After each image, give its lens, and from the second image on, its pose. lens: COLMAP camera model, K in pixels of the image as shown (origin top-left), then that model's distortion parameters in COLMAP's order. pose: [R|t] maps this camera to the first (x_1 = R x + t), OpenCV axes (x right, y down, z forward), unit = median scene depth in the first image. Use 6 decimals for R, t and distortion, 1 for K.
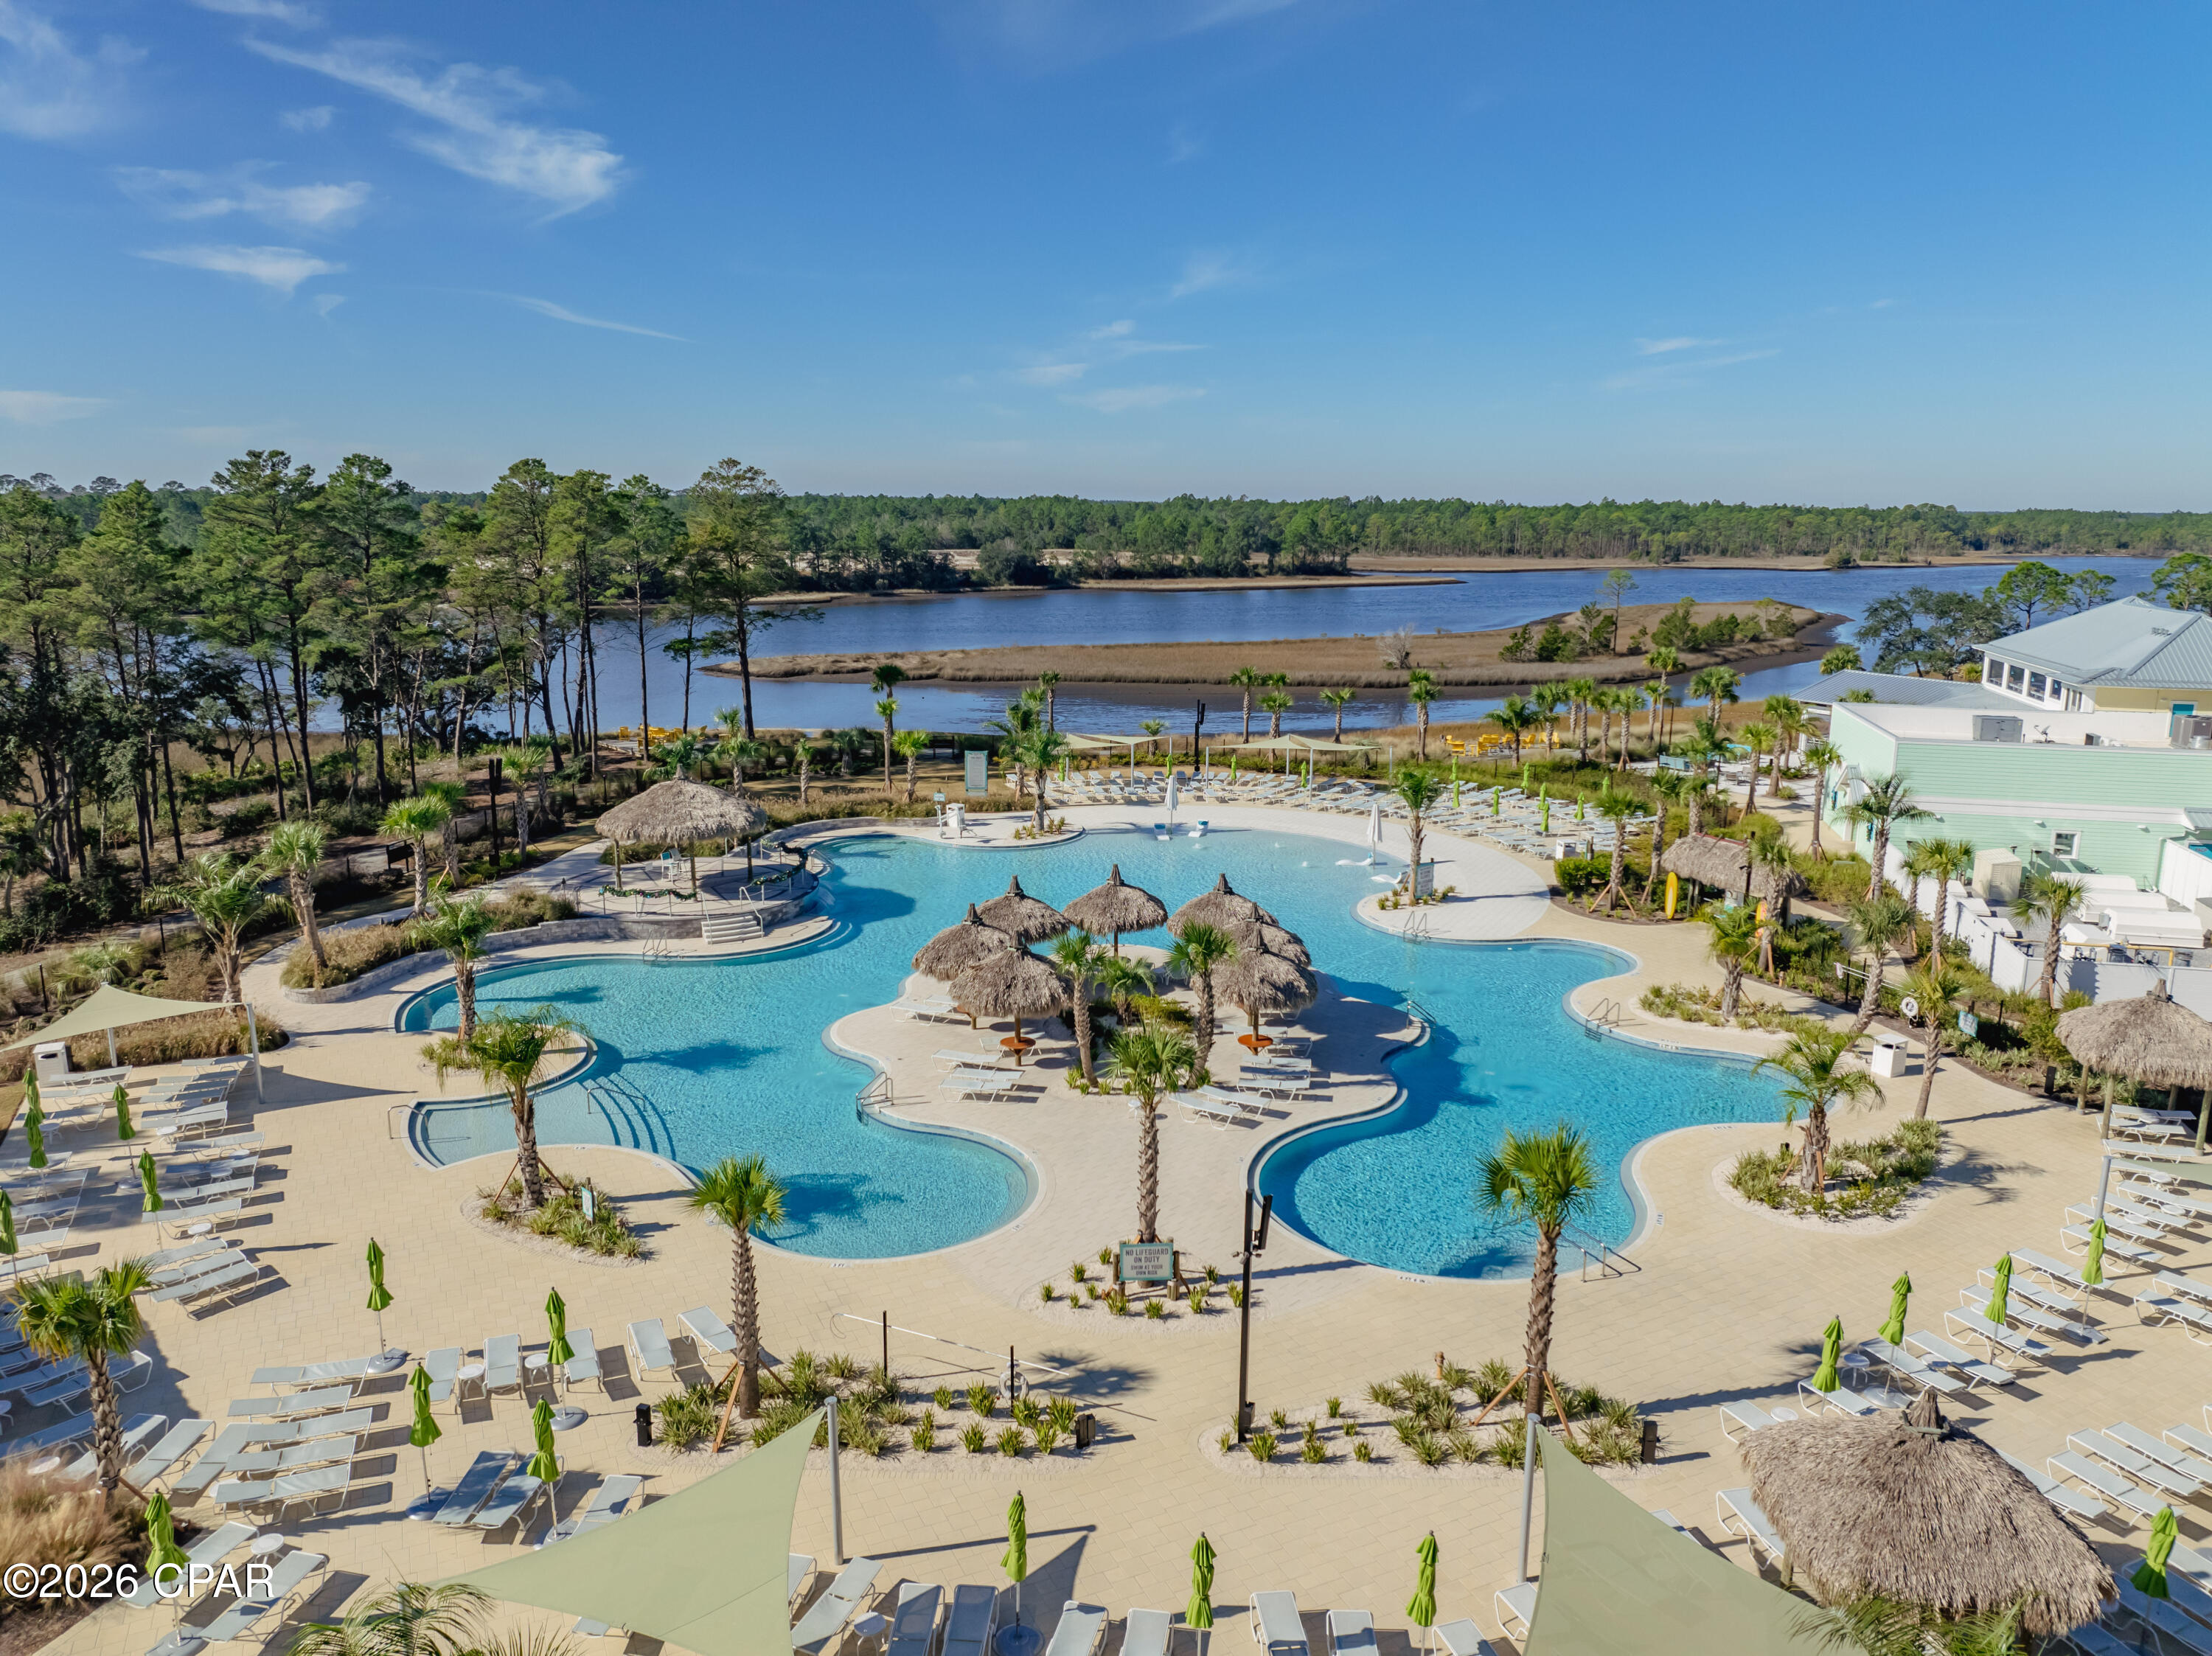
lens RADIAL K [[1571.1, 0, 1111.7], [0, 1571.1, 814.8], [0, 0, 1]] dist [-0.040166, 0.011435]
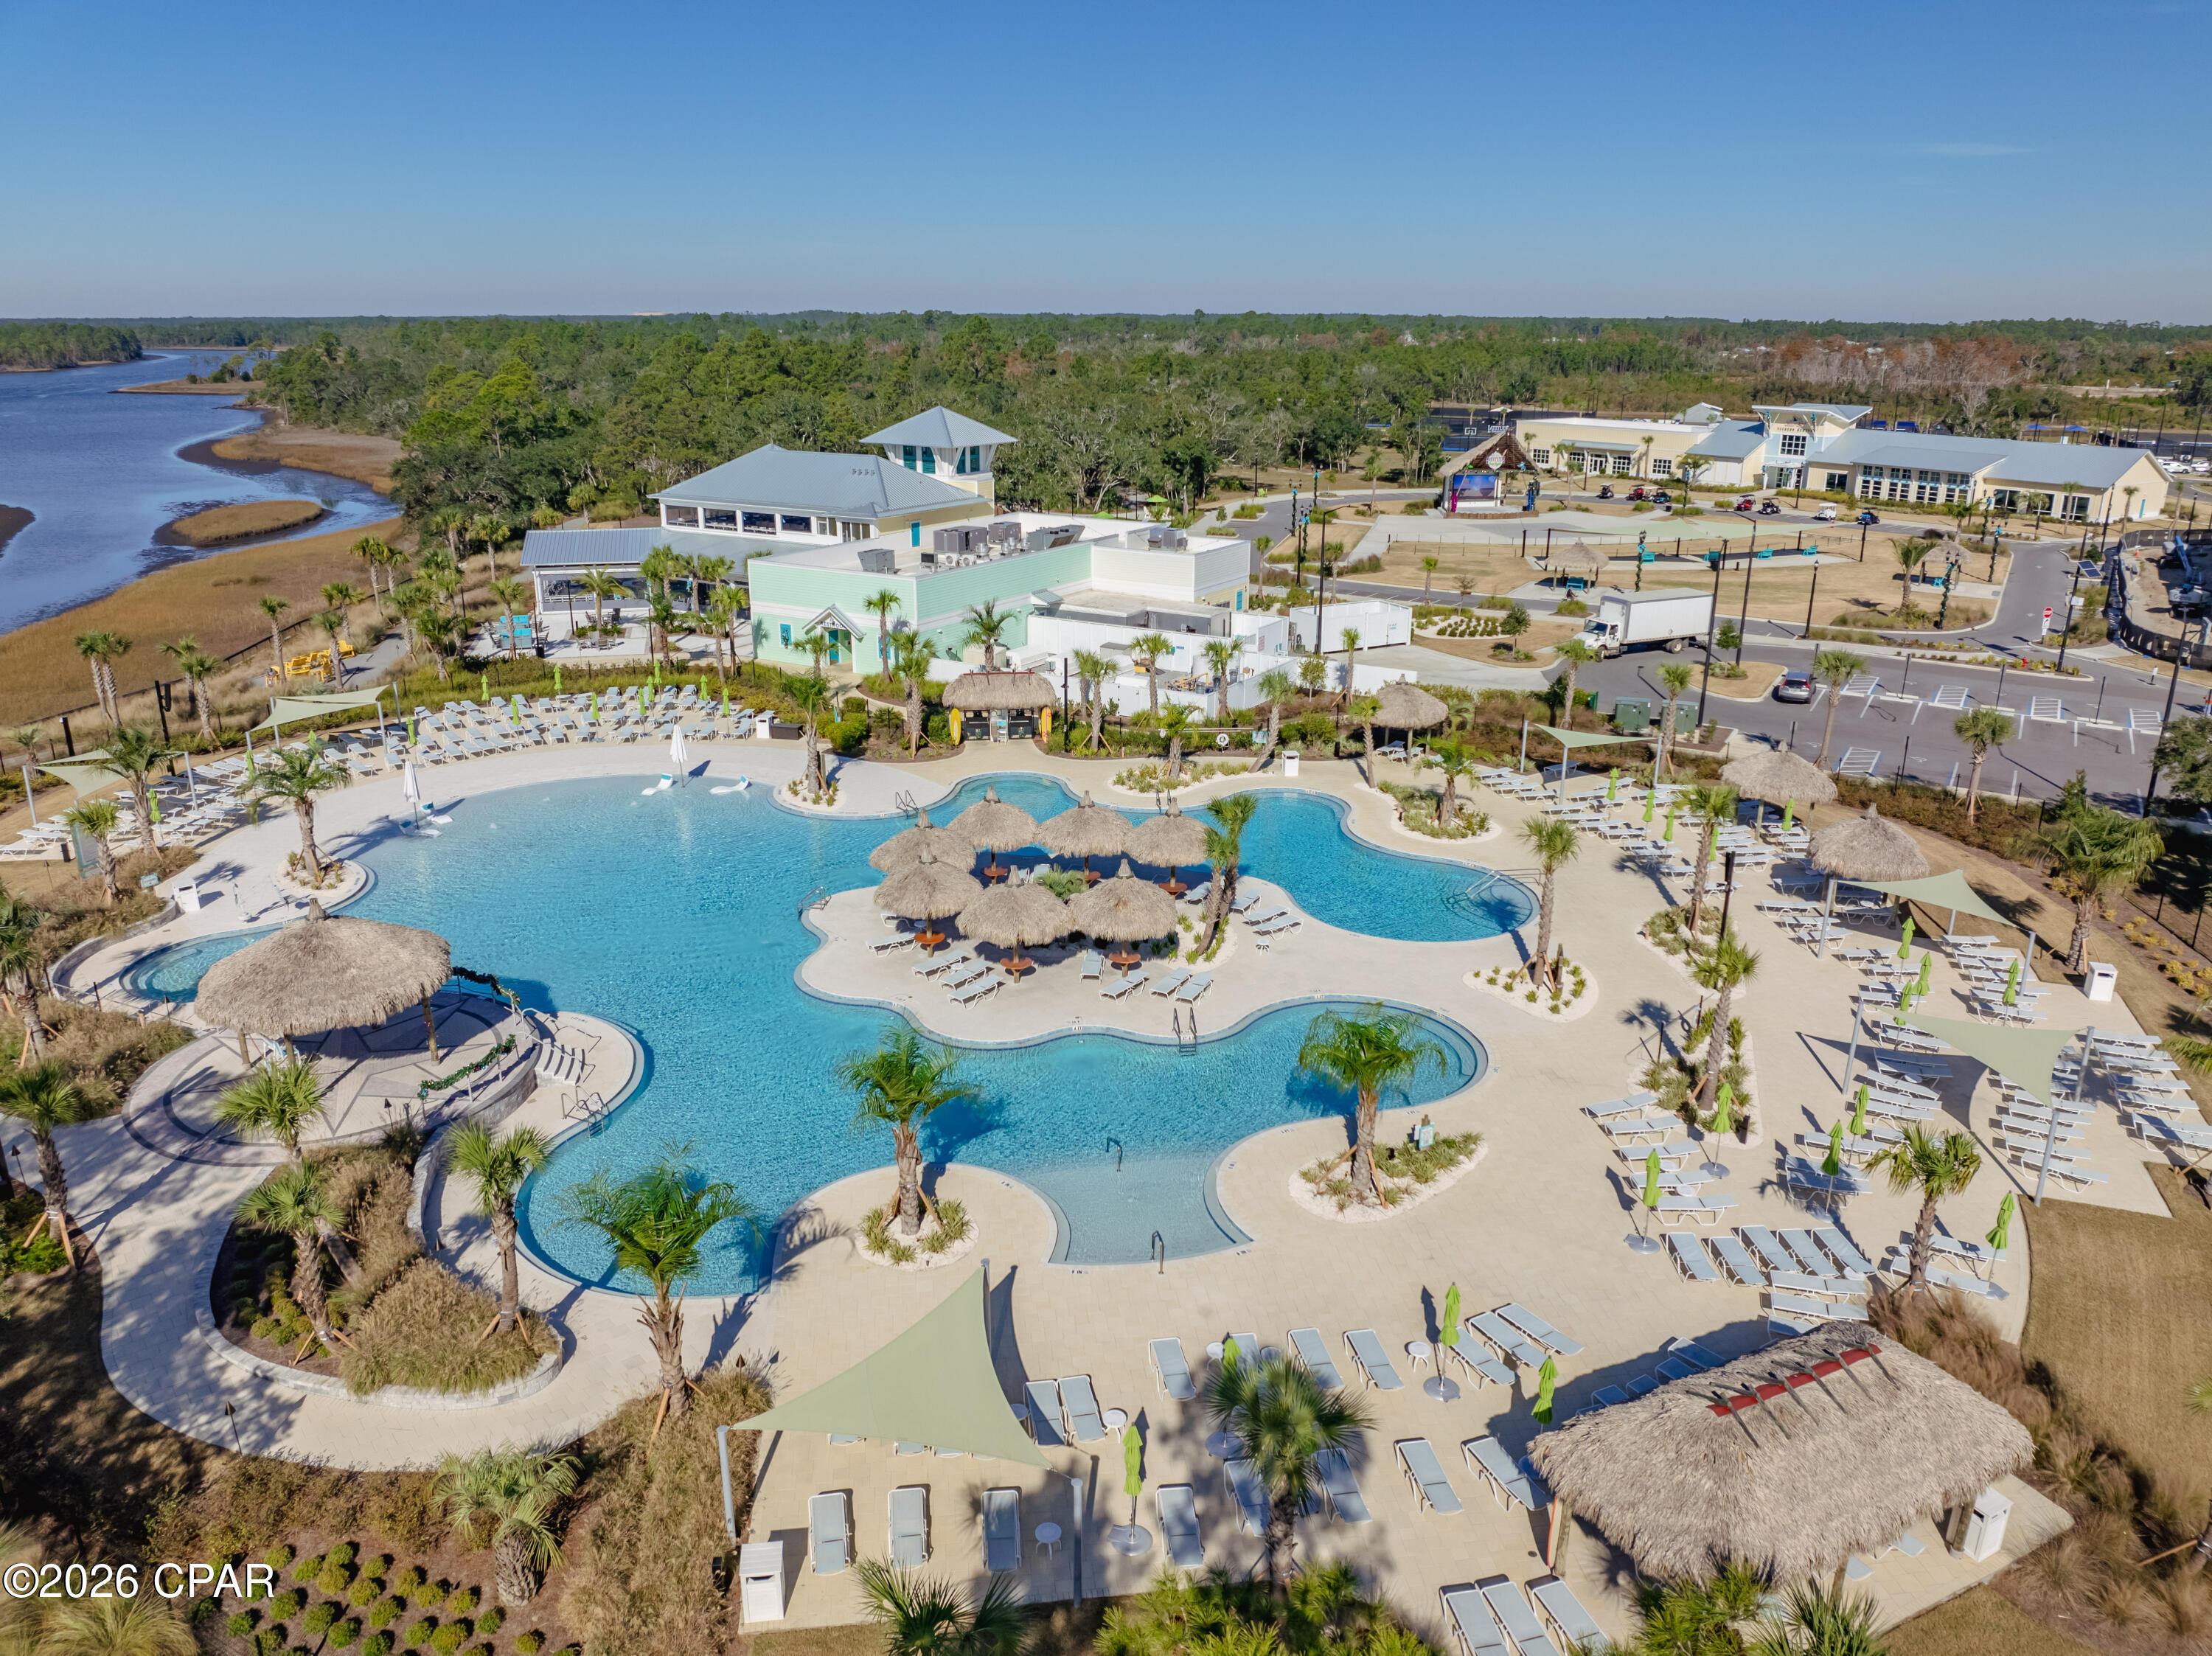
lens RADIAL K [[1571.1, 0, 1114.6], [0, 1571.1, 823.0], [0, 0, 1]] dist [-0.040166, 0.011435]
pose [[0.295203, -0.297715, 0.907866, -0.735983], [0.180433, 0.950486, 0.253022, -0.162512], [-0.938243, 0.089116, 0.334304, 0.429756]]
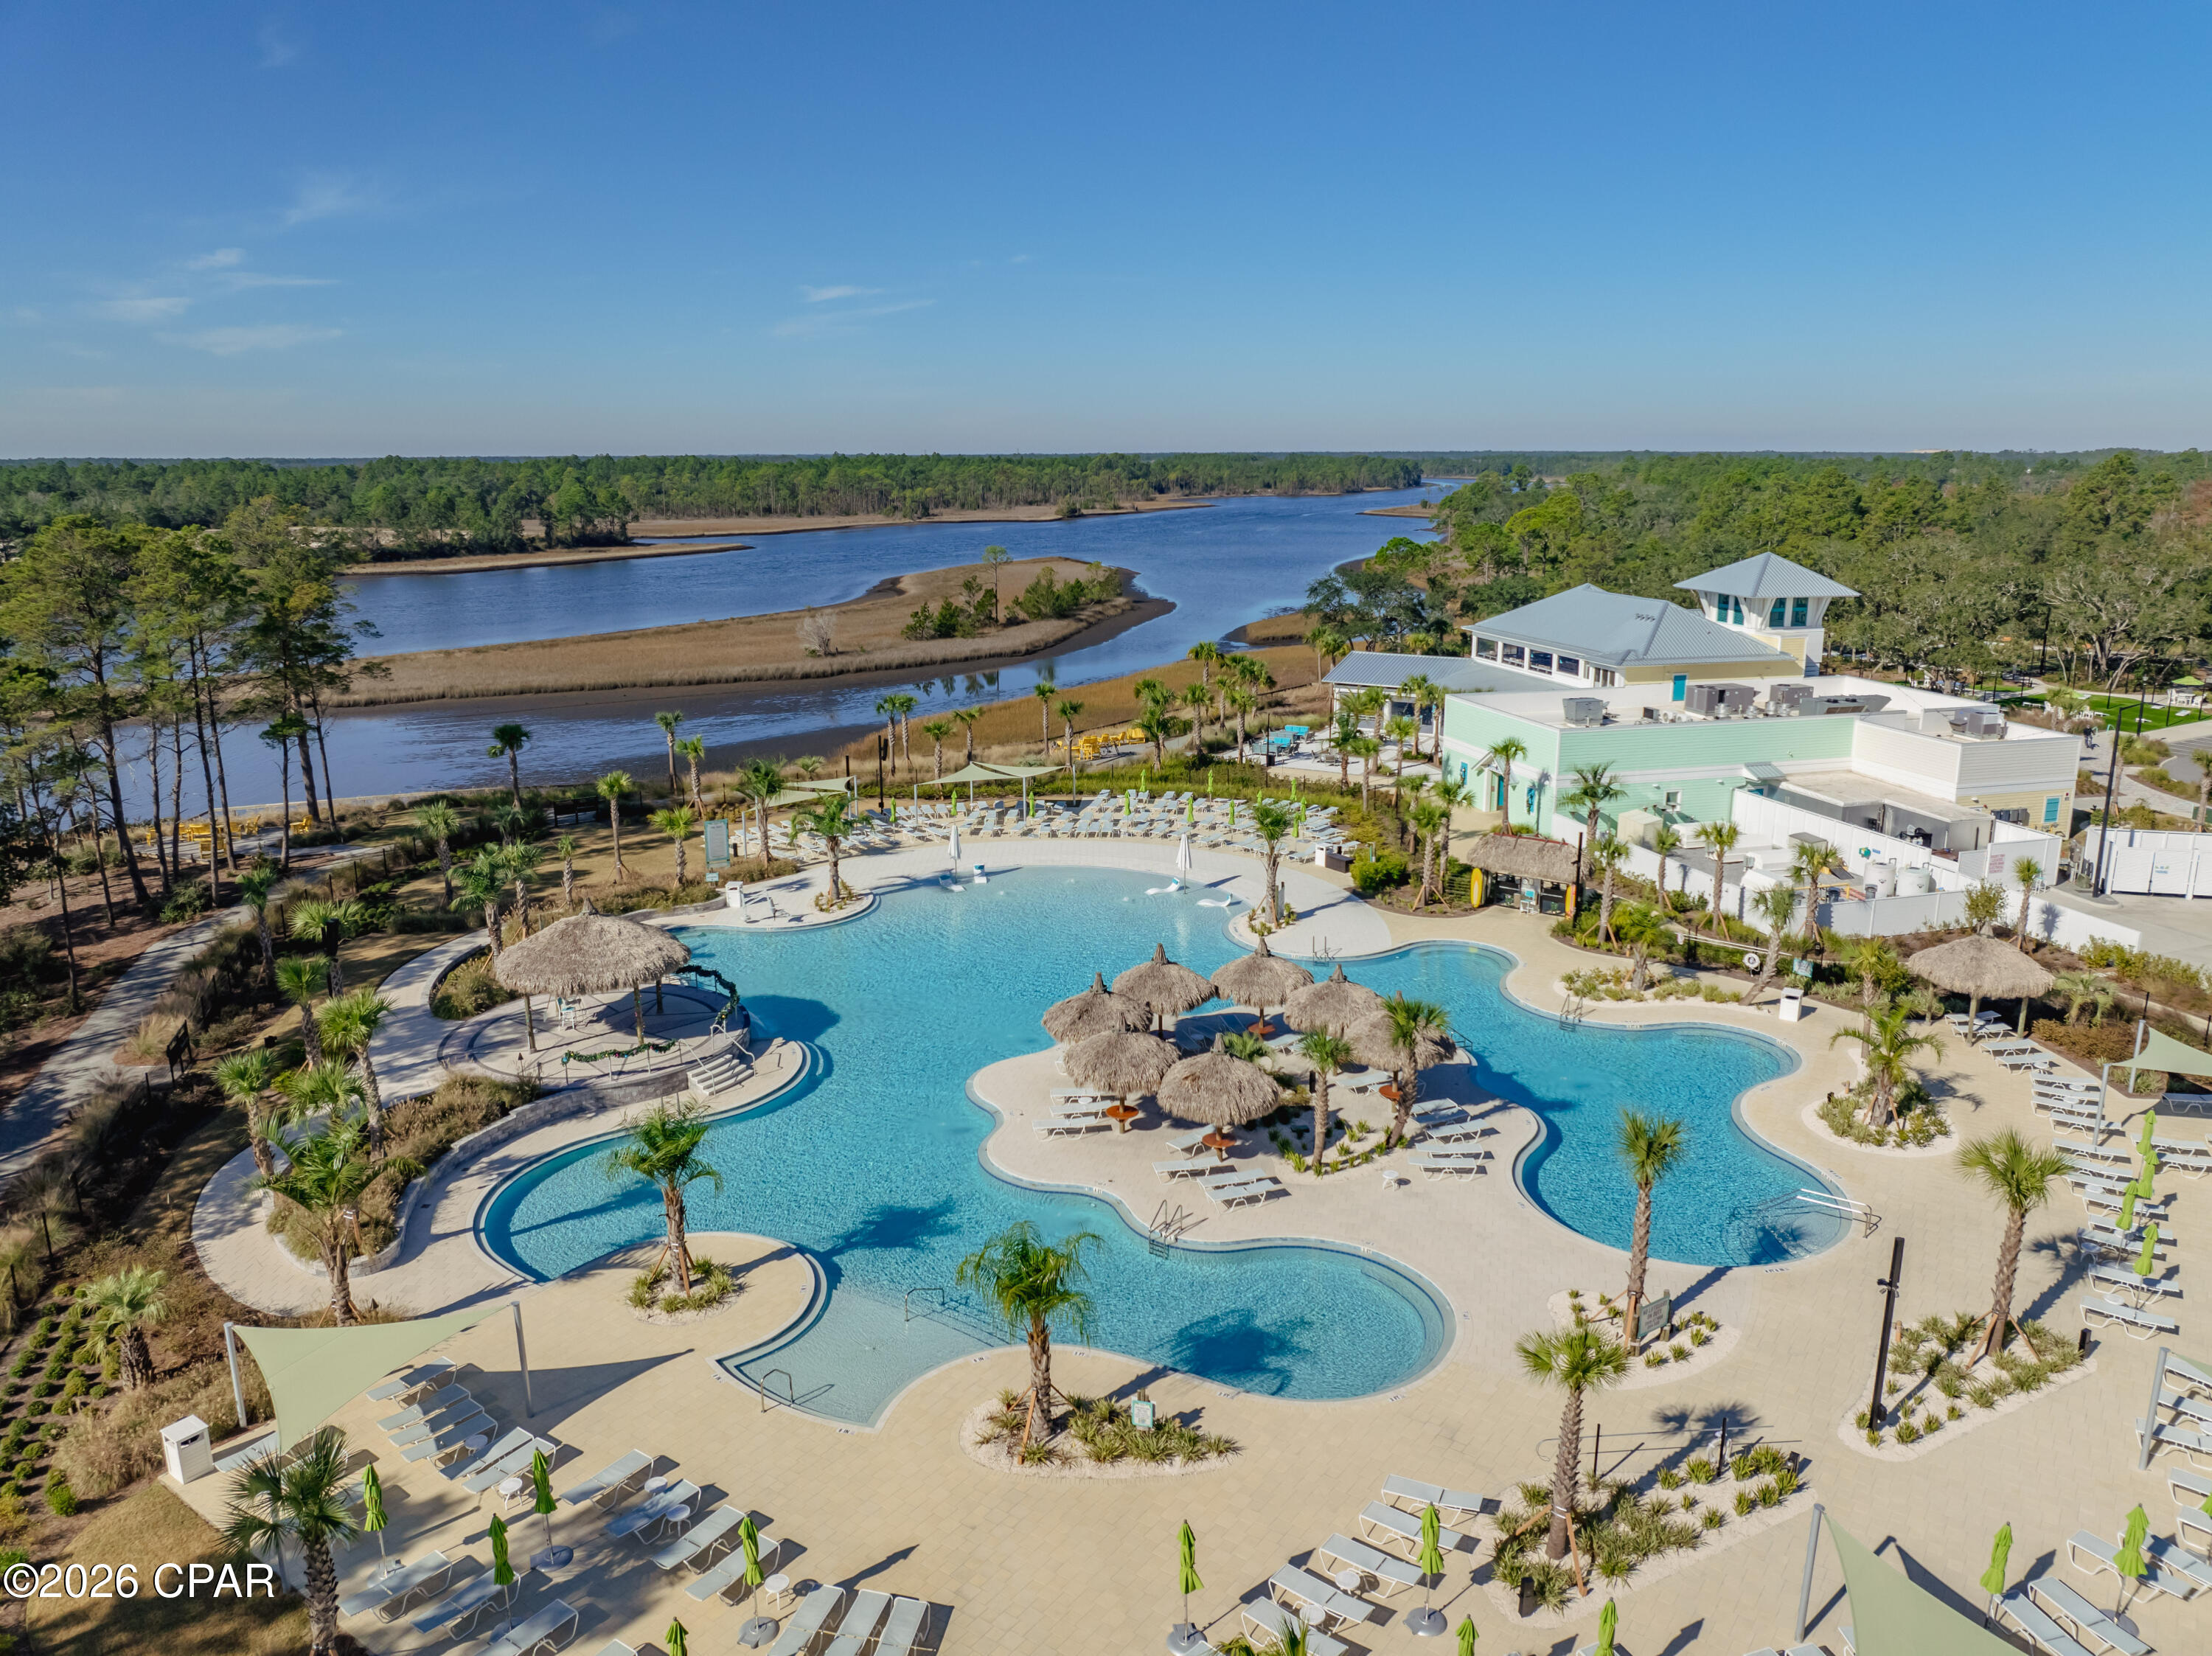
lens RADIAL K [[1571.1, 0, 1115.1], [0, 1571.1, 822.8], [0, 0, 1]] dist [-0.040166, 0.011435]
pose [[0.873021, -0.120892, 0.472460, -0.406384], [0.102590, 0.992635, 0.064427, -0.095005], [-0.476769, -0.007776, 0.878994, 0.085400]]
